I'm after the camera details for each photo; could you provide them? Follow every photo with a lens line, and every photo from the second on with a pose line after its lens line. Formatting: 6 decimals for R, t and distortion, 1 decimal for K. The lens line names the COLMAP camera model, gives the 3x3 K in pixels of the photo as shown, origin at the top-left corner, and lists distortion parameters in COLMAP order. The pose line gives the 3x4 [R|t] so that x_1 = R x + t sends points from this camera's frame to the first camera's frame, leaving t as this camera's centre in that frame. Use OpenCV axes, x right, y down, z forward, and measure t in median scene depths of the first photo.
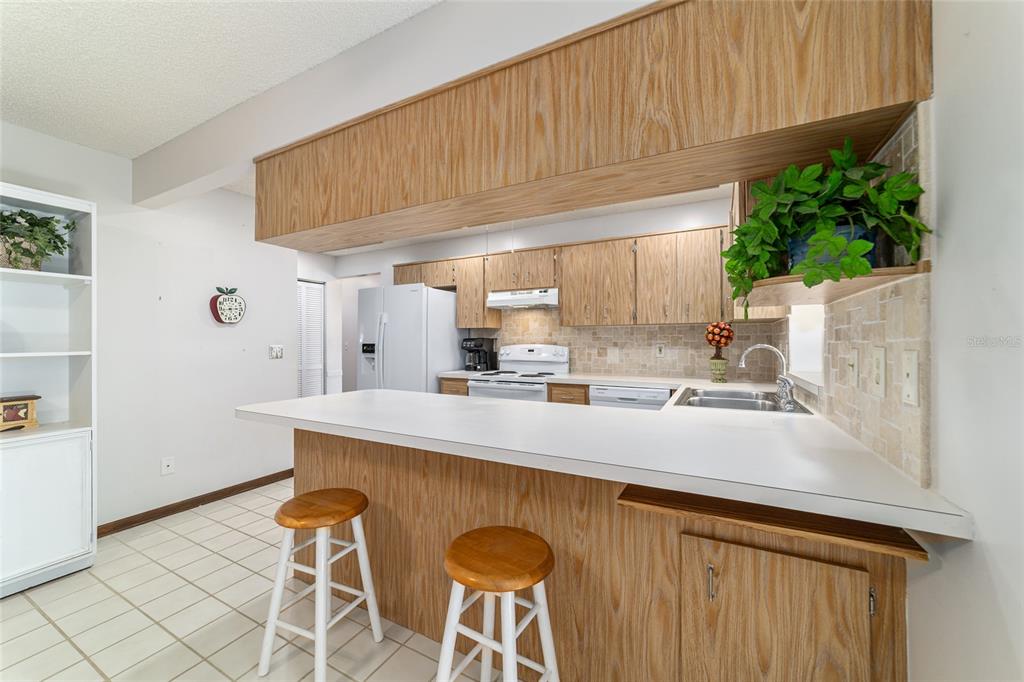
lens RADIAL K [[389.5, 0, 514.8], [0, 389.5, 341.1], [0, 0, 1]] dist [-0.008792, 0.002848]
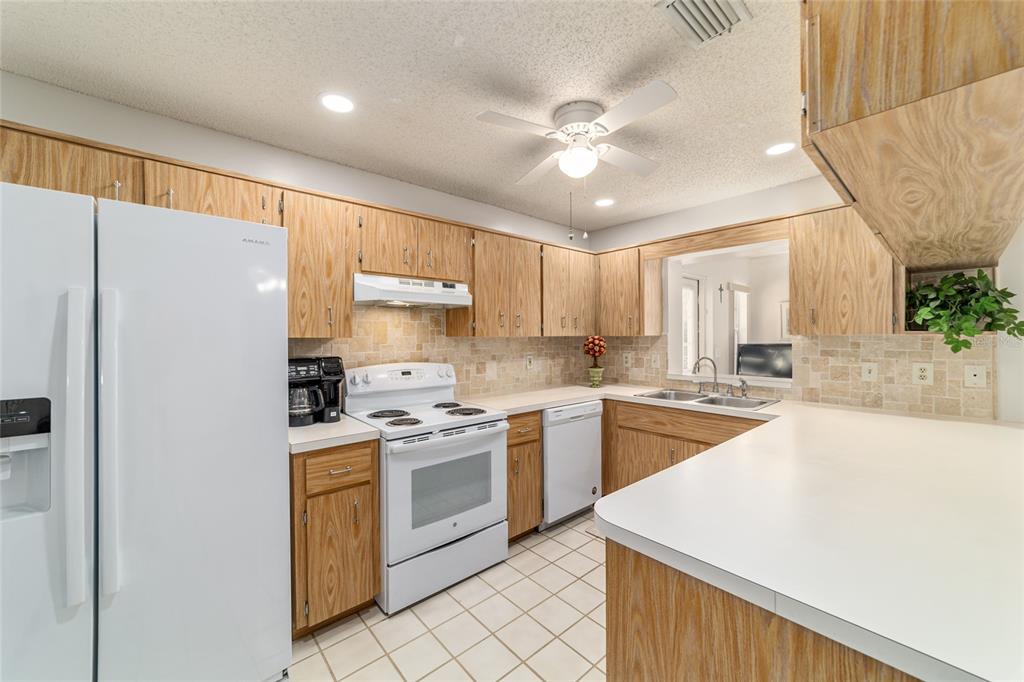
lens RADIAL K [[389.5, 0, 511.1], [0, 389.5, 337.6], [0, 0, 1]] dist [-0.008792, 0.002848]
pose [[0.368108, -0.001835, 0.929781, -0.561375], [0.003867, 0.999992, 0.000442, -0.038501], [-0.929775, 0.003433, 0.368112, 0.690311]]
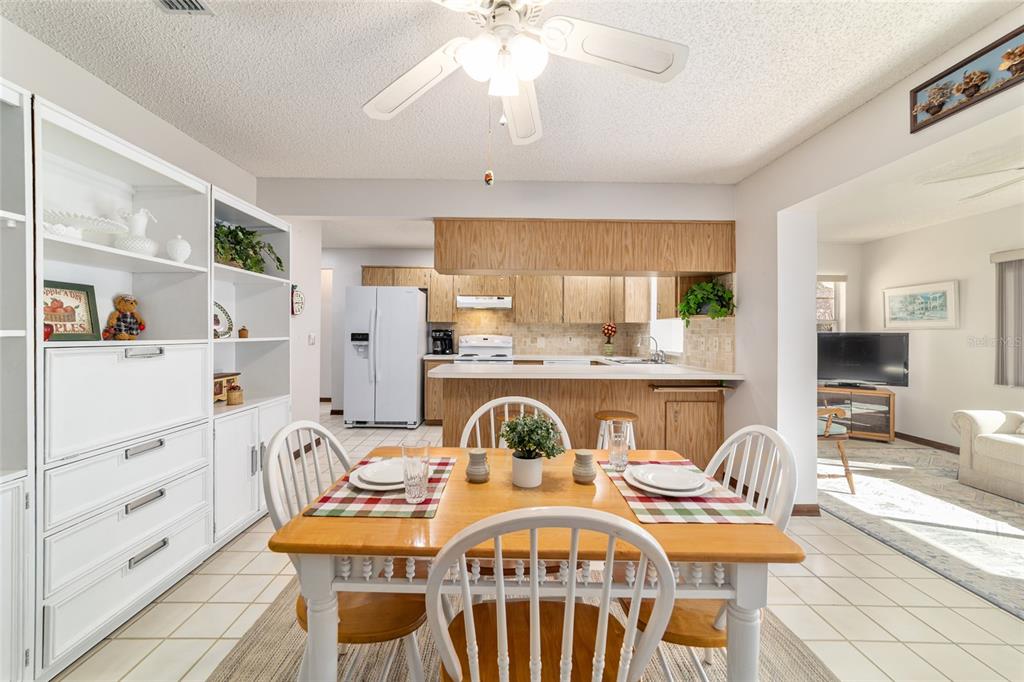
lens RADIAL K [[389.5, 0, 508.3], [0, 389.5, 333.3], [0, 0, 1]] dist [-0.008792, 0.002848]
pose [[0.880270, 0.009789, 0.474371, -0.629085], [-0.010860, 0.999941, -0.000481, 0.003401], [-0.474348, -0.004728, 0.880325, -0.307264]]
